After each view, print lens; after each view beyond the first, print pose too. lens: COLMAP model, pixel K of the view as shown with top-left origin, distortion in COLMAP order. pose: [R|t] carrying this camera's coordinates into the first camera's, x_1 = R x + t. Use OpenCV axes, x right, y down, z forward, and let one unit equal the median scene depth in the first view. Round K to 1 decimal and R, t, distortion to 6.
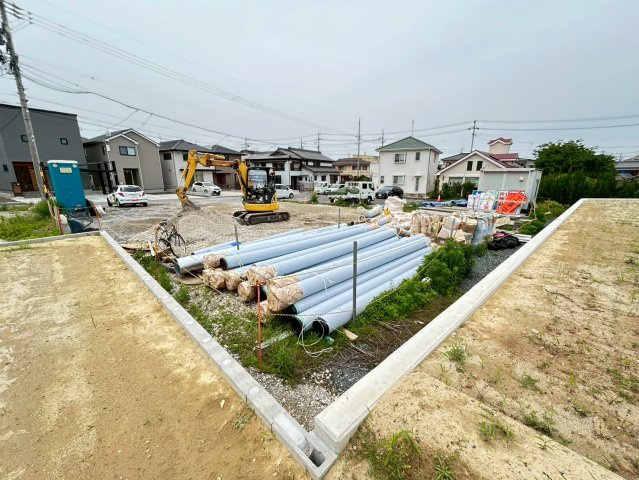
lens RADIAL K [[258.4, 0, 319.5], [0, 258.4, 240.0], [0, 0, 1]] dist [-0.002701, 0.001200]
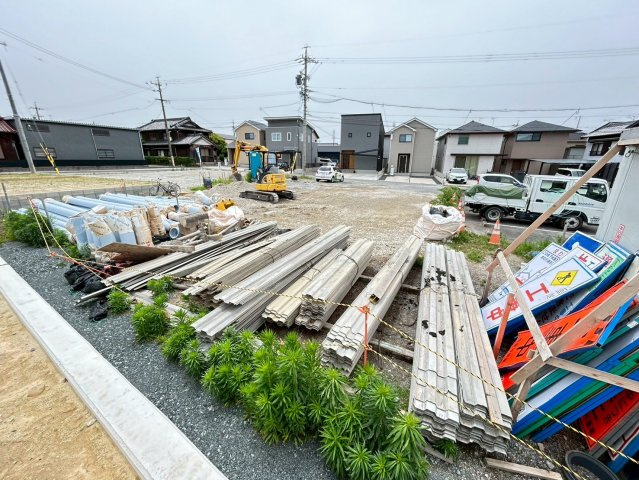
lens RADIAL K [[258.4, 0, 319.5], [0, 258.4, 240.0], [0, 0, 1]] dist [-0.002701, 0.001200]
pose [[0.255209, 0.294706, -0.920878, 0.517987], [-0.248047, 0.940498, 0.232241, -0.125021], [0.934527, 0.169152, 0.313124, 0.495696]]
